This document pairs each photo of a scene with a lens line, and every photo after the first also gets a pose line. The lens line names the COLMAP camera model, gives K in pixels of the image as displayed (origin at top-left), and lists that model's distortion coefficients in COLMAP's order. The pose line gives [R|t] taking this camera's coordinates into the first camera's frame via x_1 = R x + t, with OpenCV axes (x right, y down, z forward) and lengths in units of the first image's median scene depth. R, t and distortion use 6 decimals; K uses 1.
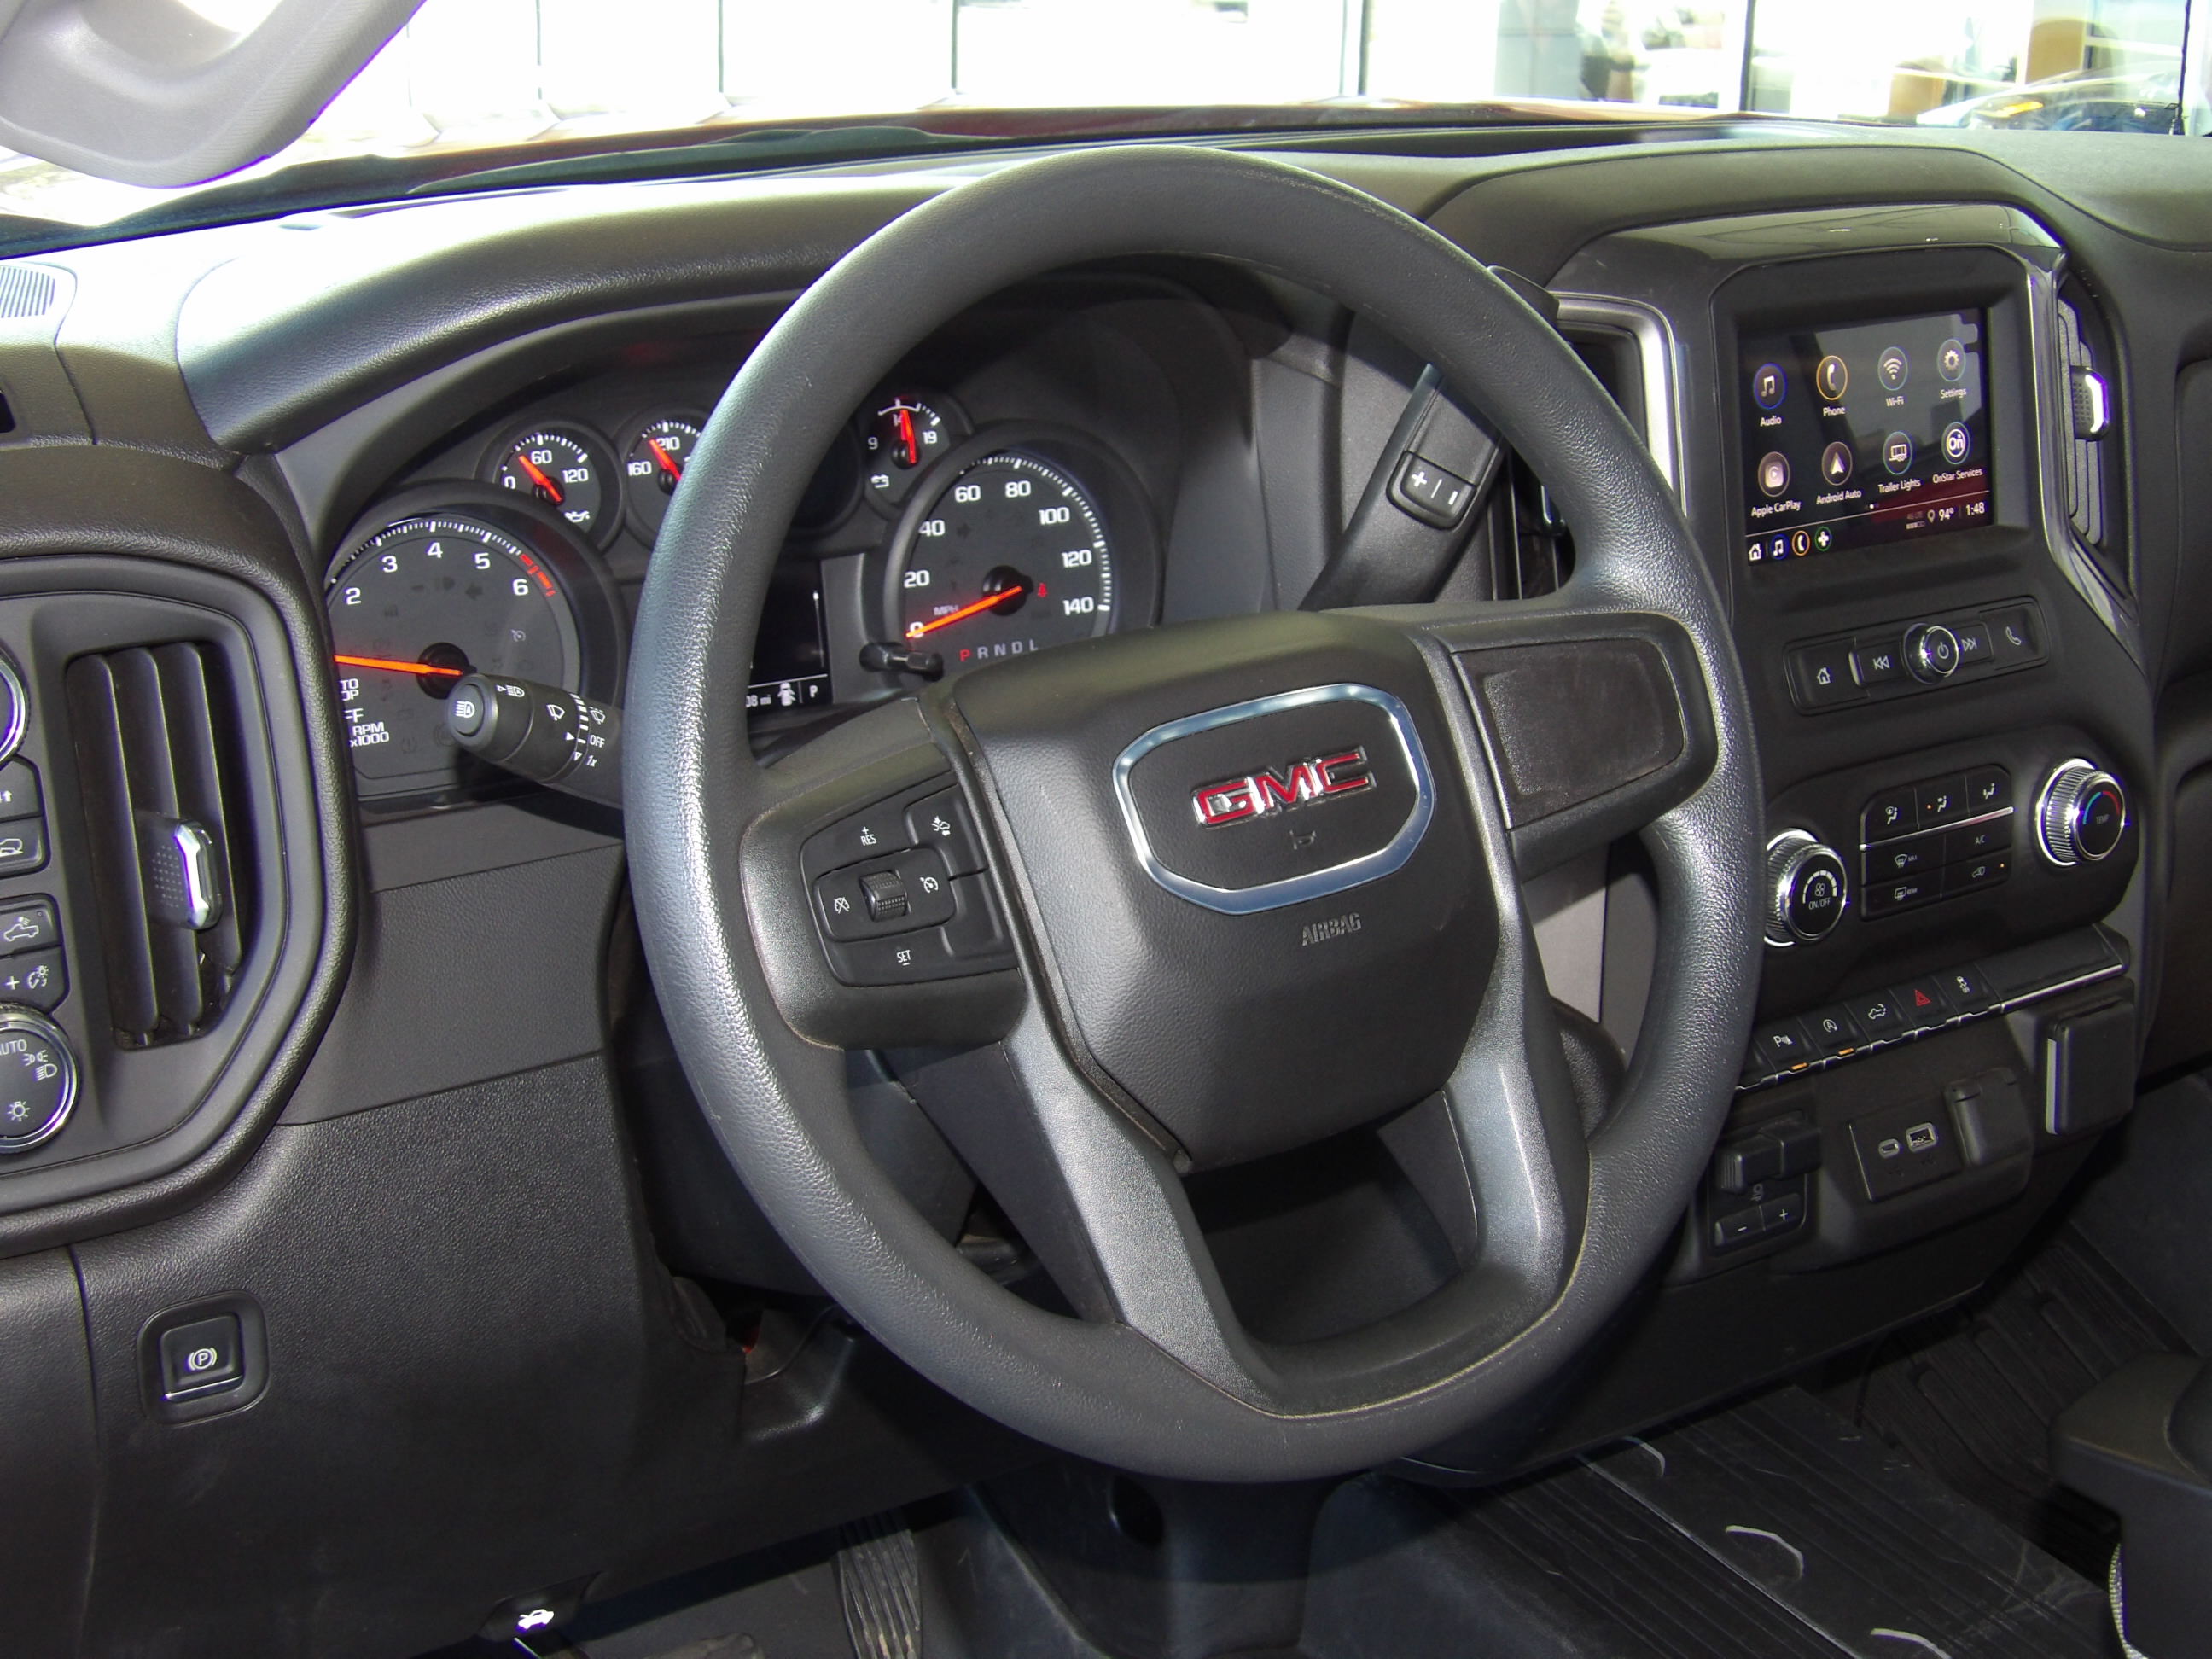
lens RADIAL K [[3023.6, 0, 1106.0], [0, 3023.6, 829.5], [0, 0, 1]] dist [-0.006195, -0.862697]
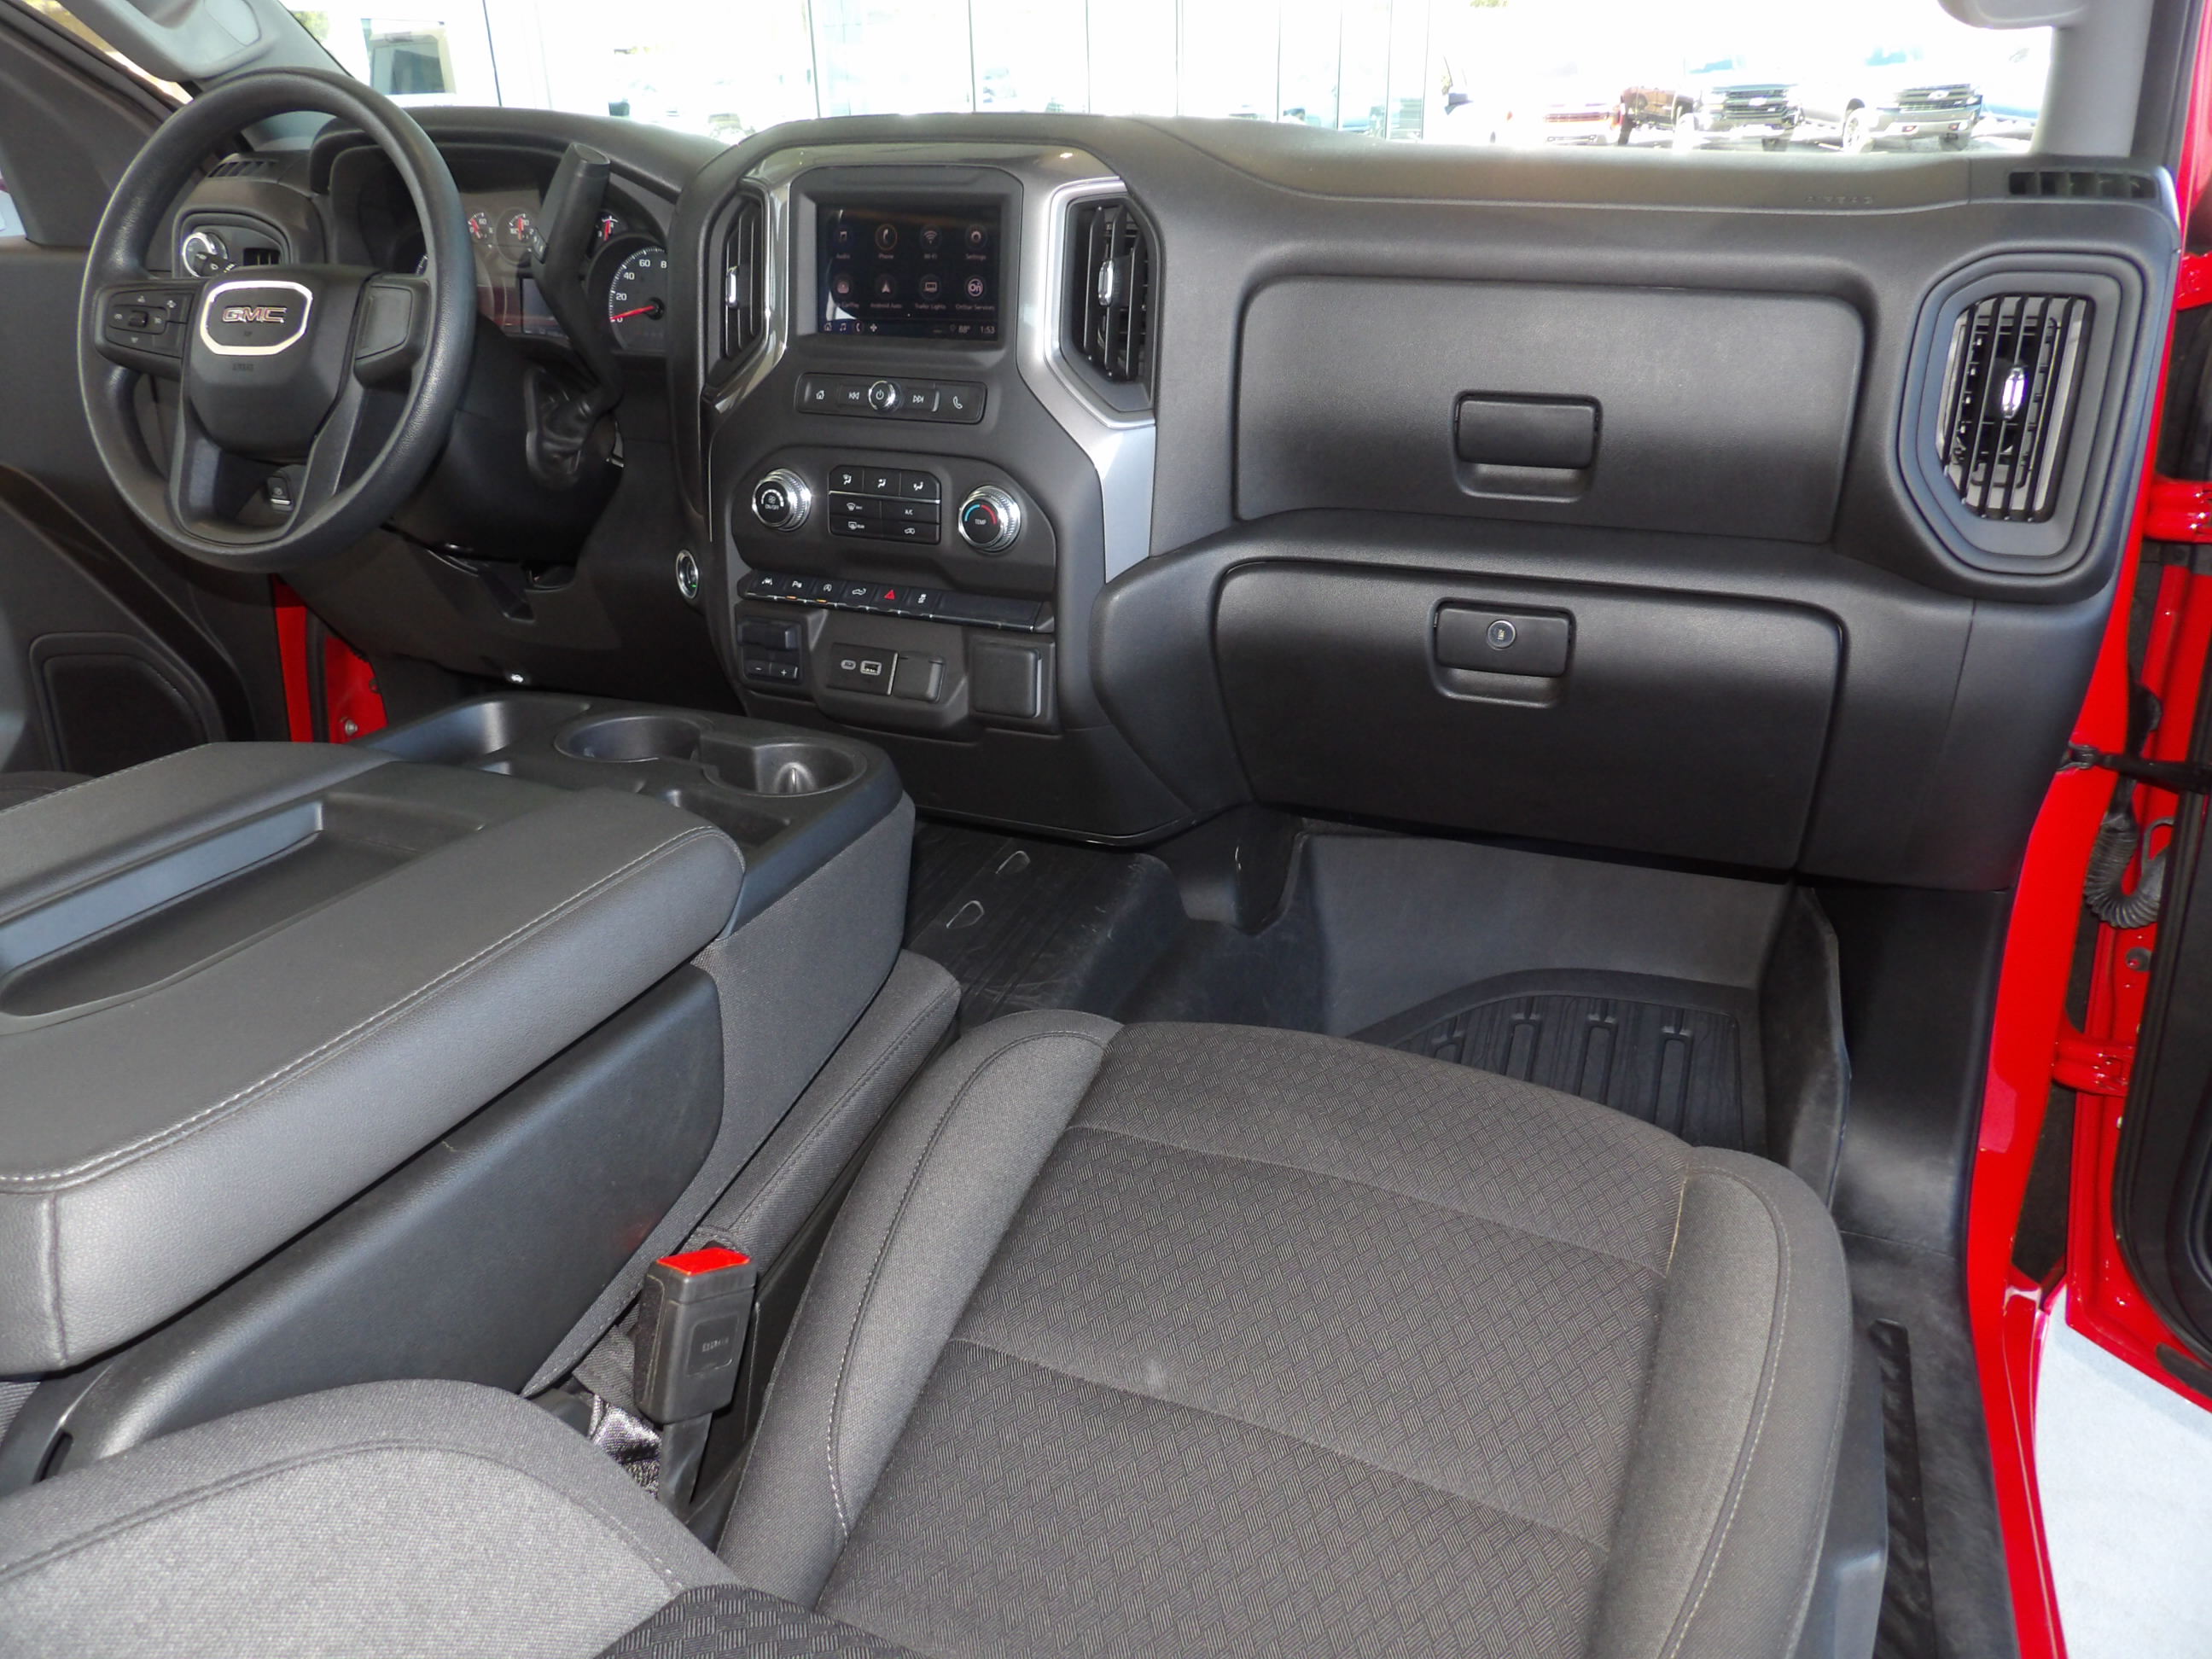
lens RADIAL K [[1562.4, 0, 1106.0], [0, 1562.4, 829.5], [0, 0, 1]] dist [-0.045791, 0.035510]
pose [[0.543064, 0.339333, -0.768072, 1.180379], [-0.253166, 0.938310, 0.235543, -0.070256], [0.800617, 0.066534, 0.595470, 0.582911]]
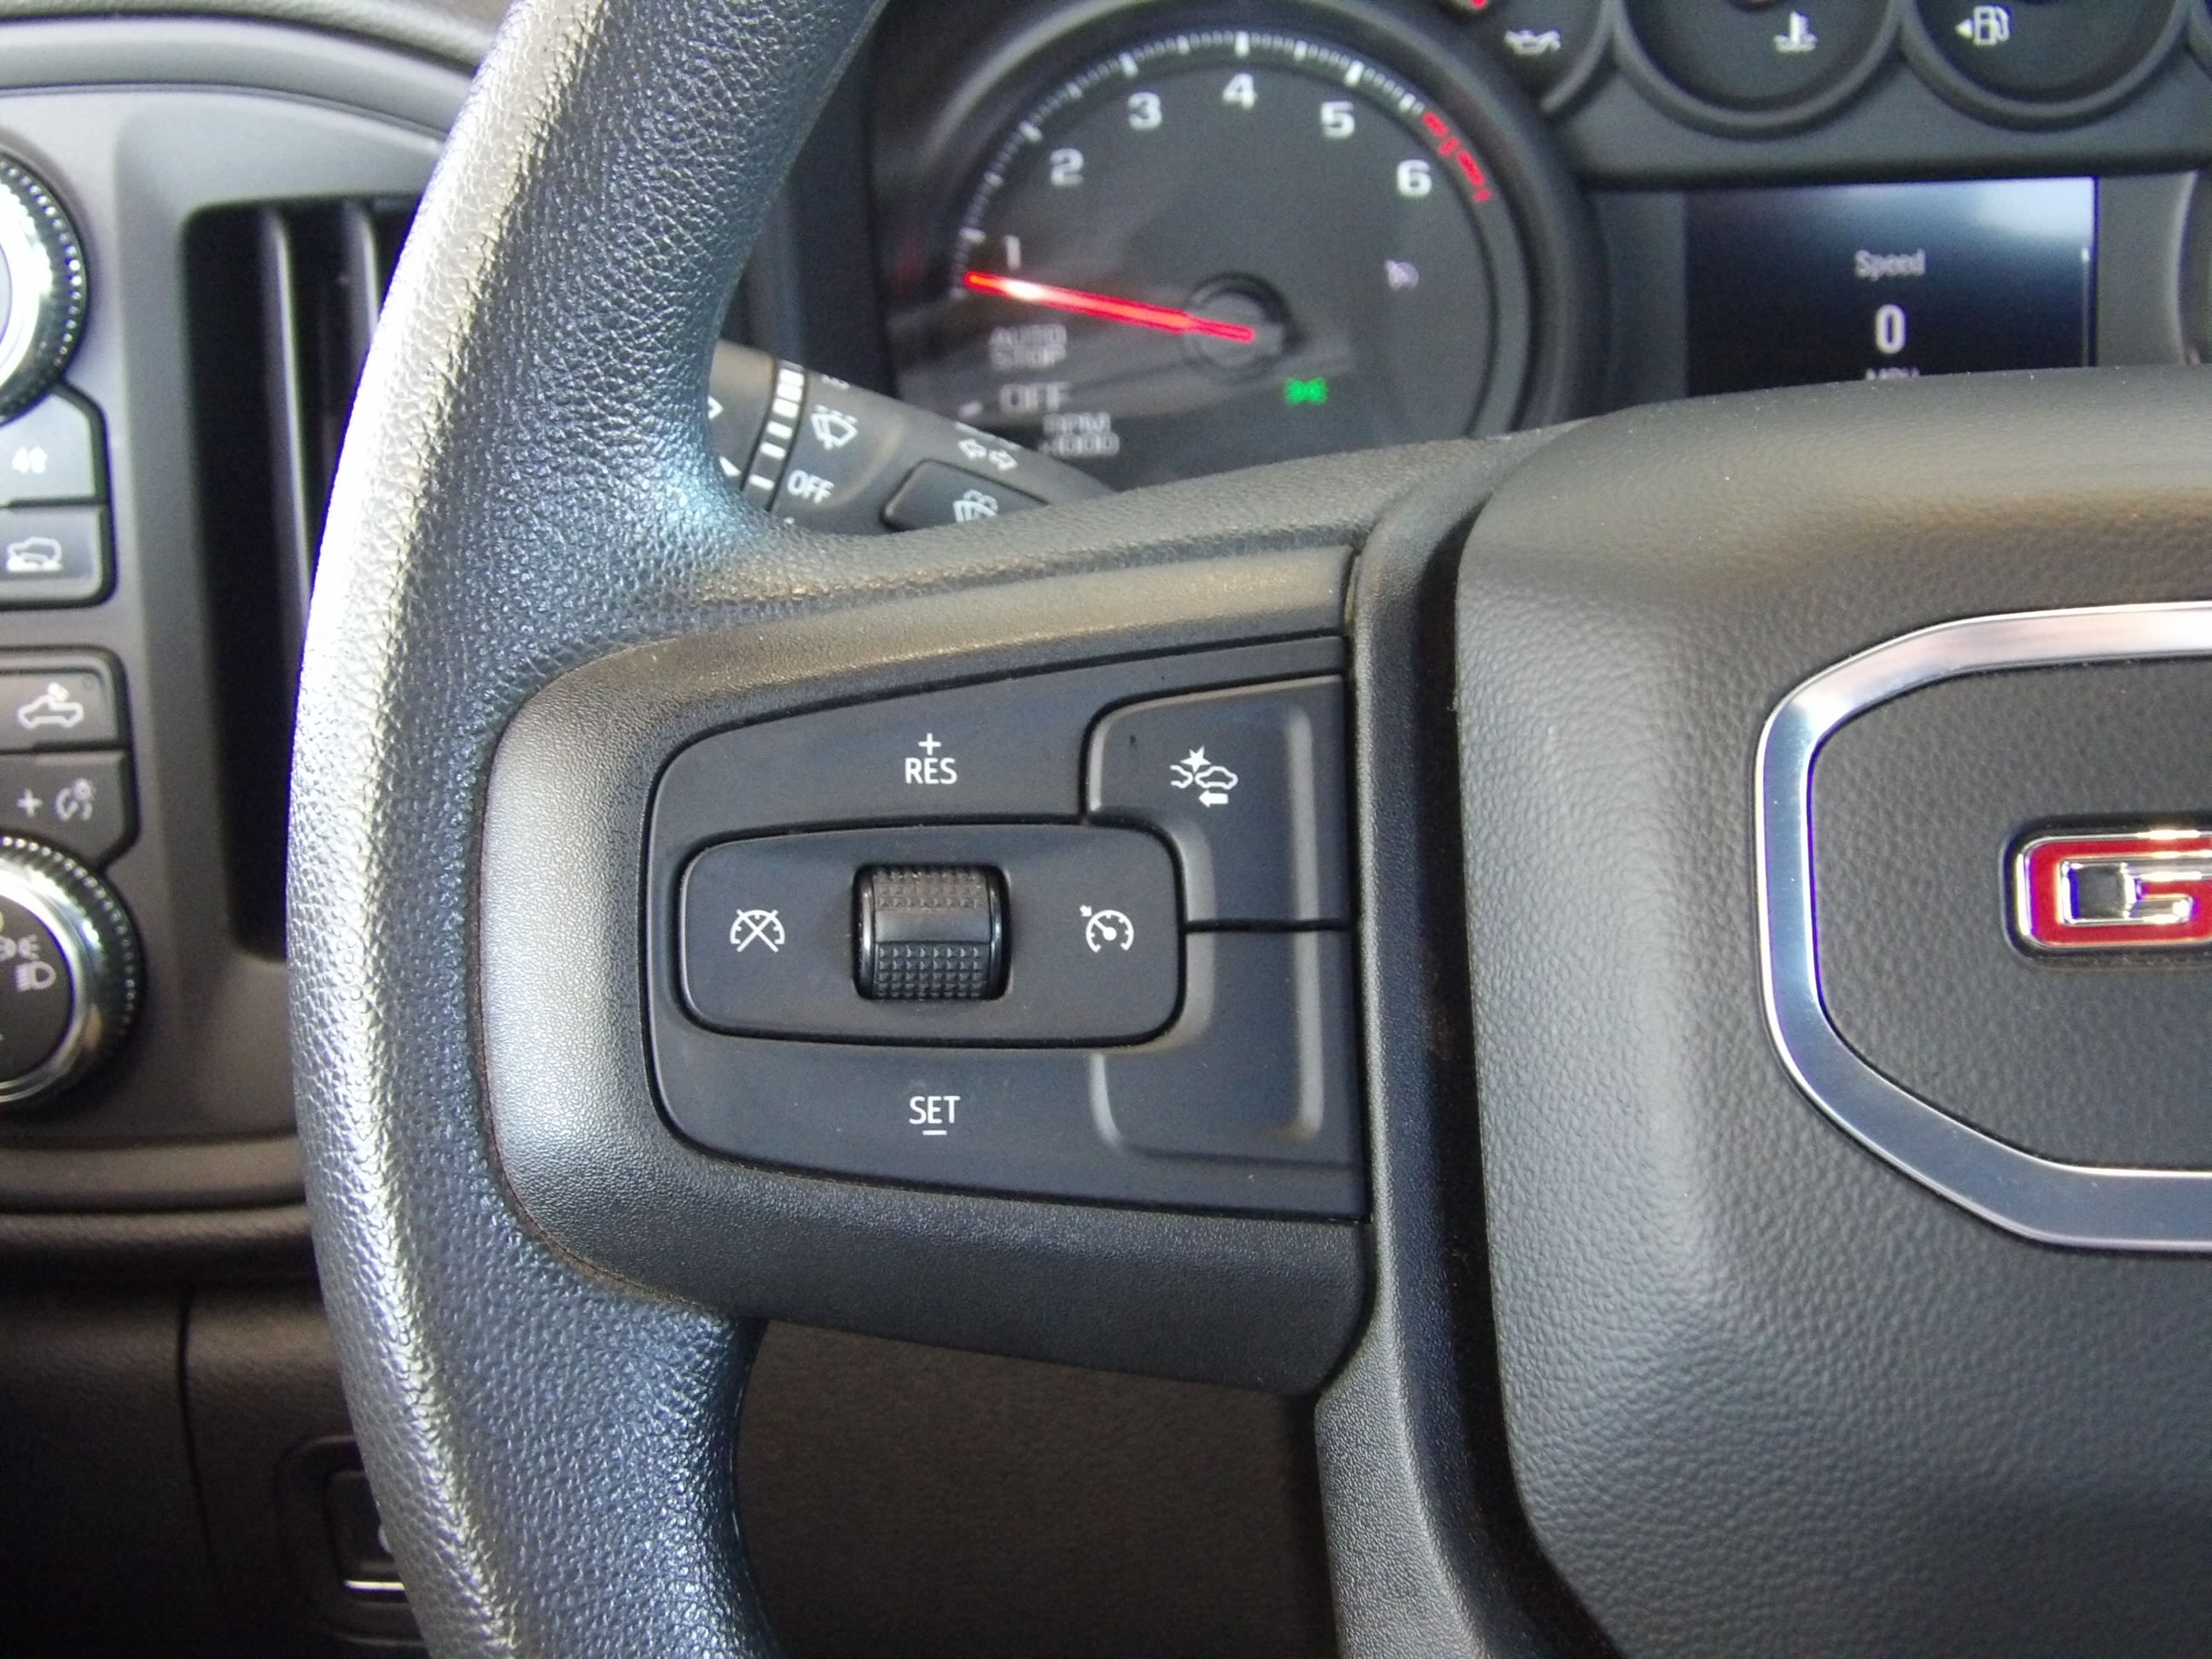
lens RADIAL K [[3414.6, 0, 1106.0], [0, 3414.6, 829.5], [0, 0, 1]] dist [0.055785, -0.872439]
pose [[0.767064, 0.177881, -0.616418, 0.122180], [-0.126945, 0.983881, 0.125951, -0.034124], [0.628886, -0.018361, 0.777281, 0.461457]]
